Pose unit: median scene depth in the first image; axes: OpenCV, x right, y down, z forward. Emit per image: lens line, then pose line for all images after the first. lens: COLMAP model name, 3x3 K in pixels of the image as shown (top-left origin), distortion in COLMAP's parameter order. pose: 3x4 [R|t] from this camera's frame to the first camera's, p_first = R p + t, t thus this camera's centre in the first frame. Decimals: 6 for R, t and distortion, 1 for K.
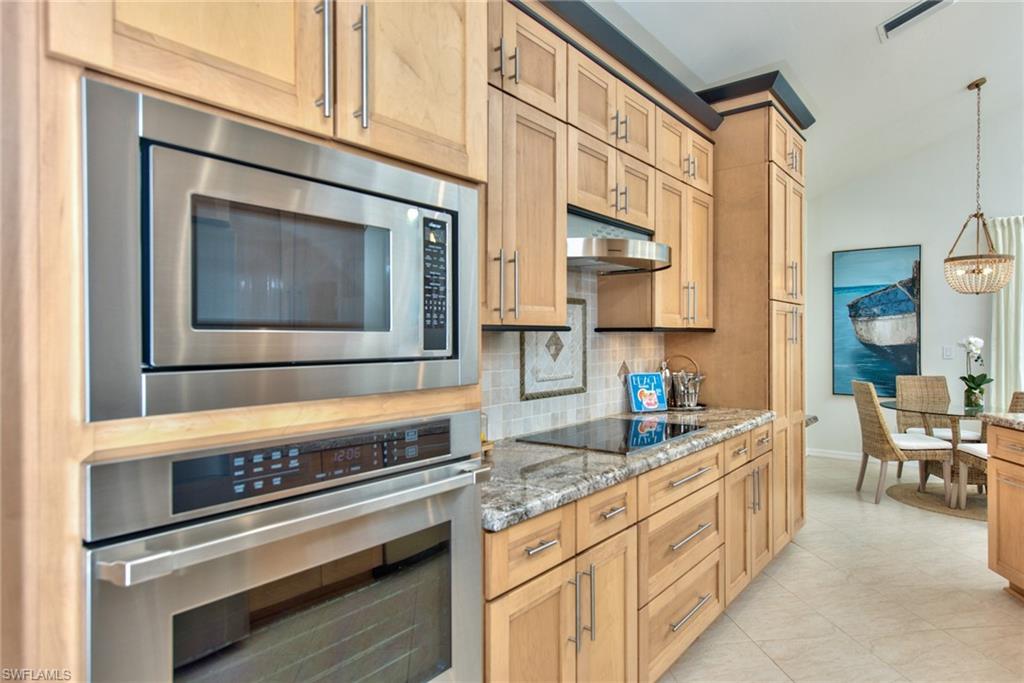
lens RADIAL K [[566.8, 0, 512.0], [0, 566.8, 341.5], [0, 0, 1]] dist [-0.002332, -0.000420]
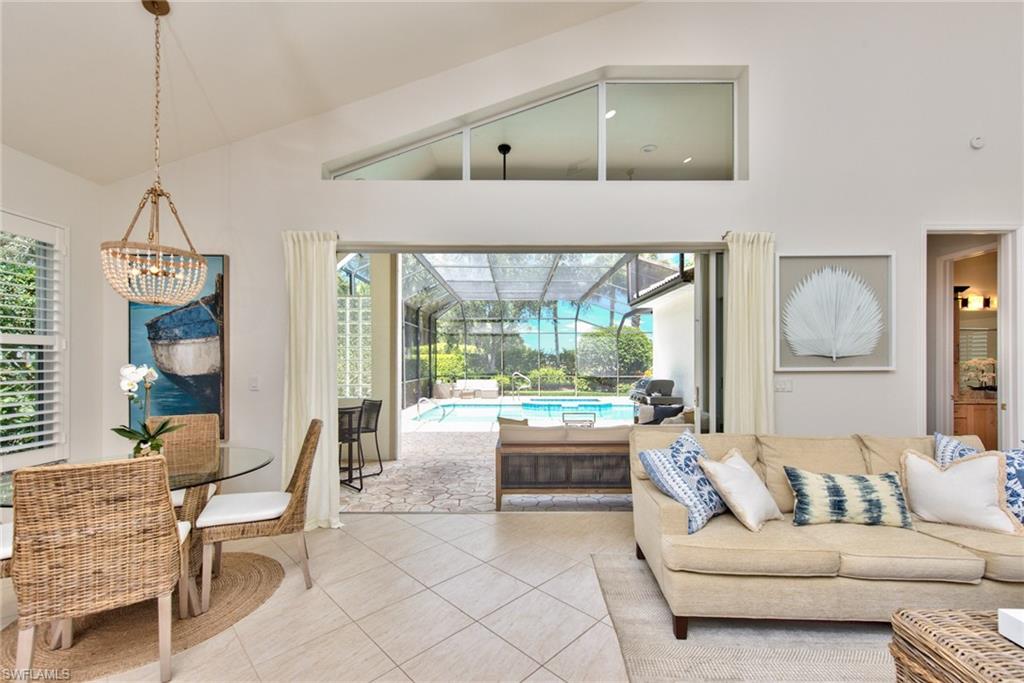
lens RADIAL K [[408.5, 0, 506.9], [0, 408.5, 363.7], [0, 0, 1]] dist [0.000750, -0.000040]
pose [[0.785833, 0.002033, 0.618435, 0.808556], [0.000725, 0.999991, -0.004208, -0.008993], [-0.618438, 0.003755, 0.785825, 0.316611]]
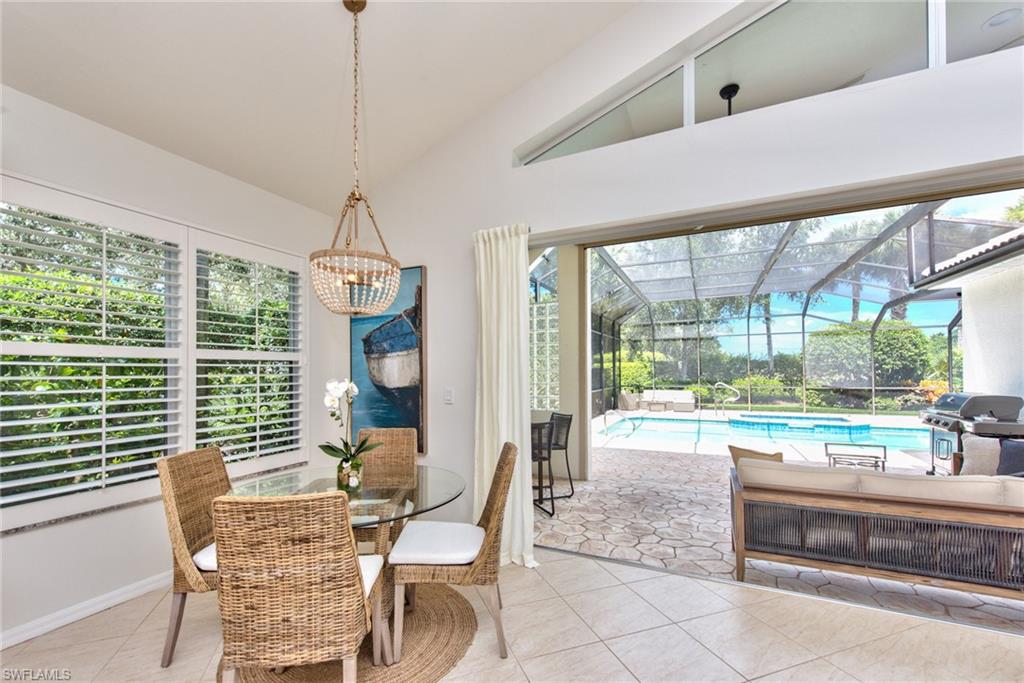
lens RADIAL K [[409.6, 0, 498.2], [0, 409.6, 368.2], [0, 0, 1]] dist [0.000685, 0.000009]
pose [[0.976652, -0.002815, 0.214808, 0.837974], [0.006380, 0.999853, -0.015903, -0.013773], [-0.214732, 0.016902, 0.976527, 0.468109]]
